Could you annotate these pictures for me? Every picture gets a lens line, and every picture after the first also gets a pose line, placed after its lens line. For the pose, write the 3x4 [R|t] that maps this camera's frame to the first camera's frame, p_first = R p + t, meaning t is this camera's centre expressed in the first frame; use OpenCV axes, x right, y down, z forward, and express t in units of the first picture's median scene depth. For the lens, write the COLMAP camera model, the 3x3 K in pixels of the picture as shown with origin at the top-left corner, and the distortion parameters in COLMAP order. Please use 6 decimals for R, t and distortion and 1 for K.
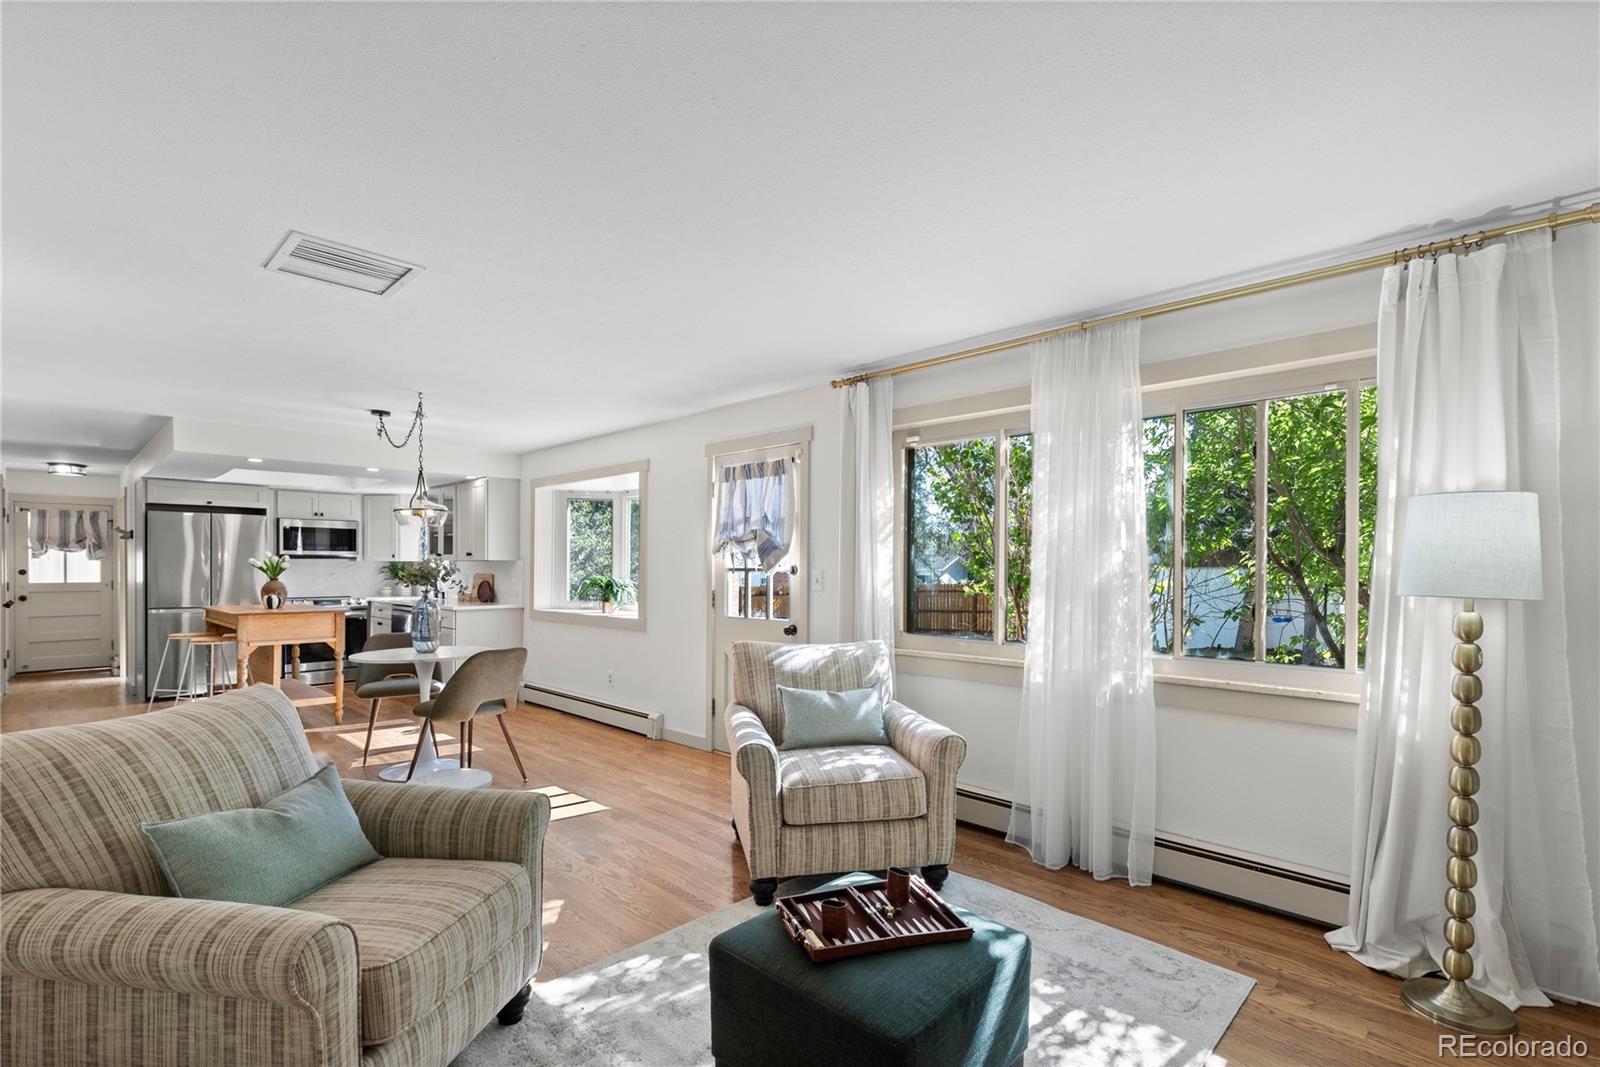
lens RADIAL K [[722.6, 0, 795.9], [0, 722.6, 566.4], [0, 0, 1]] dist [0.005164, -0.001568]
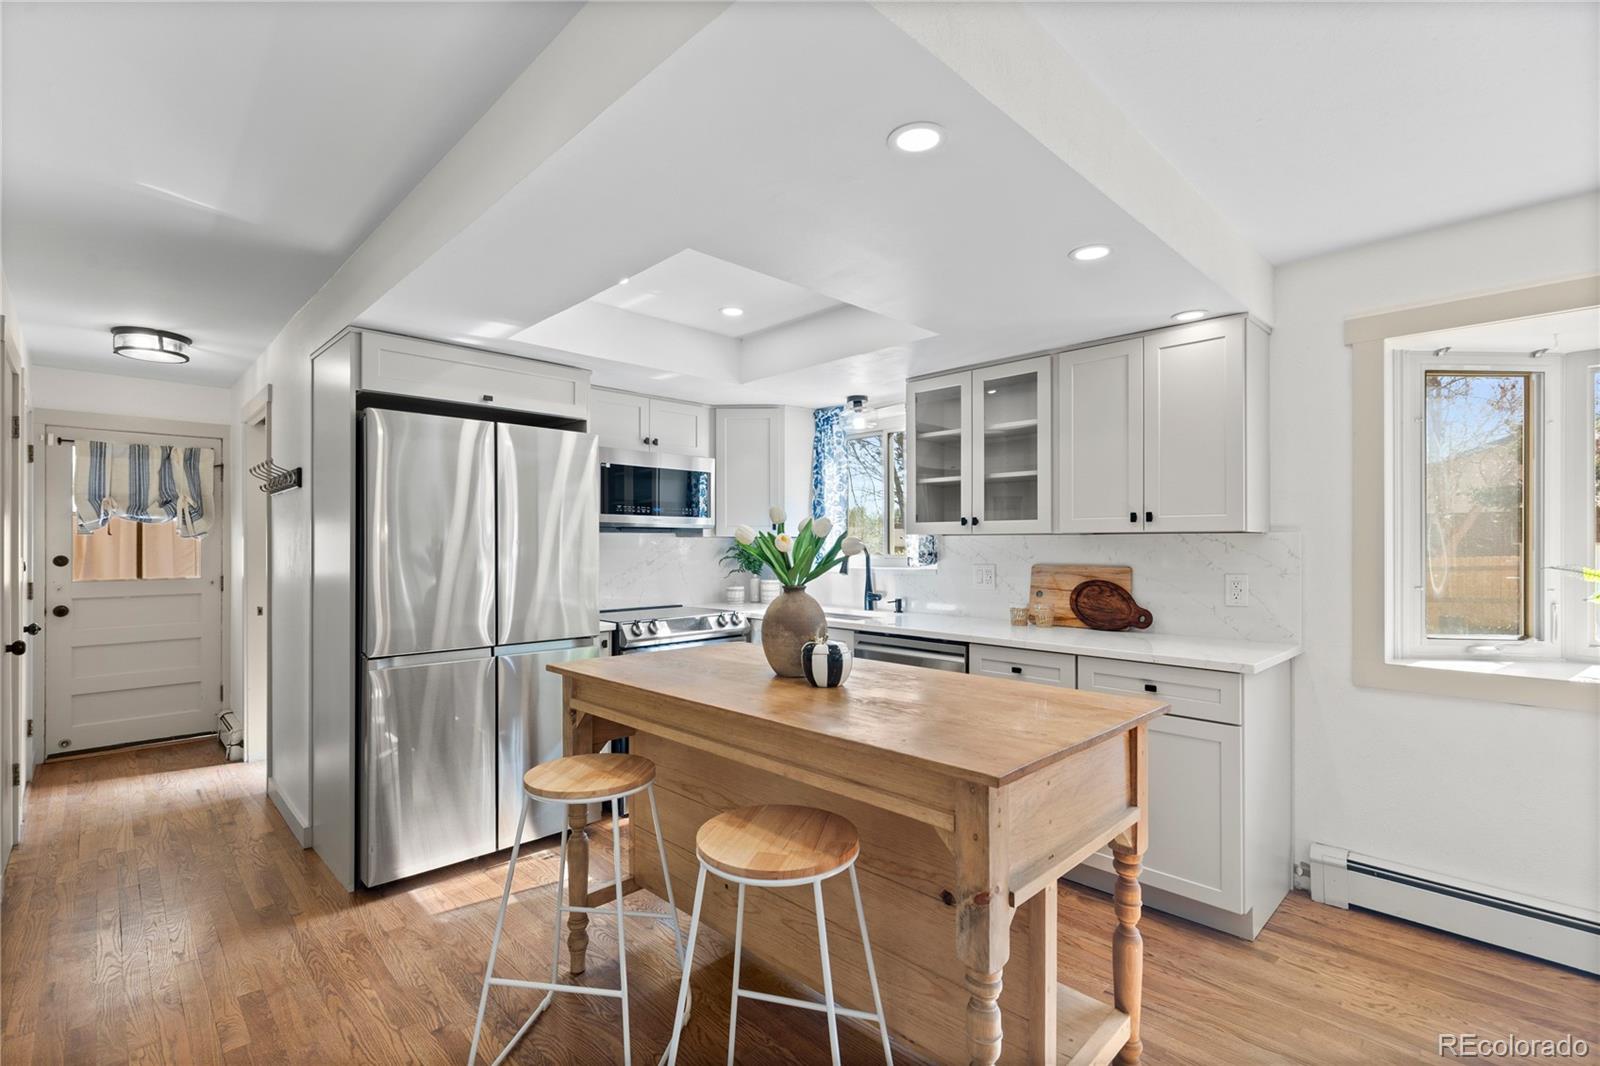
lens RADIAL K [[722.6, 0, 801.5], [0, 722.6, 539.2], [0, 0, 1]] dist [0.005164, -0.001568]
pose [[0.999650, -0.003058, -0.026279, -0.564358], [0.002843, 0.999962, -0.008246, -0.001803], [0.026303, 0.008169, 0.999621, 0.534030]]
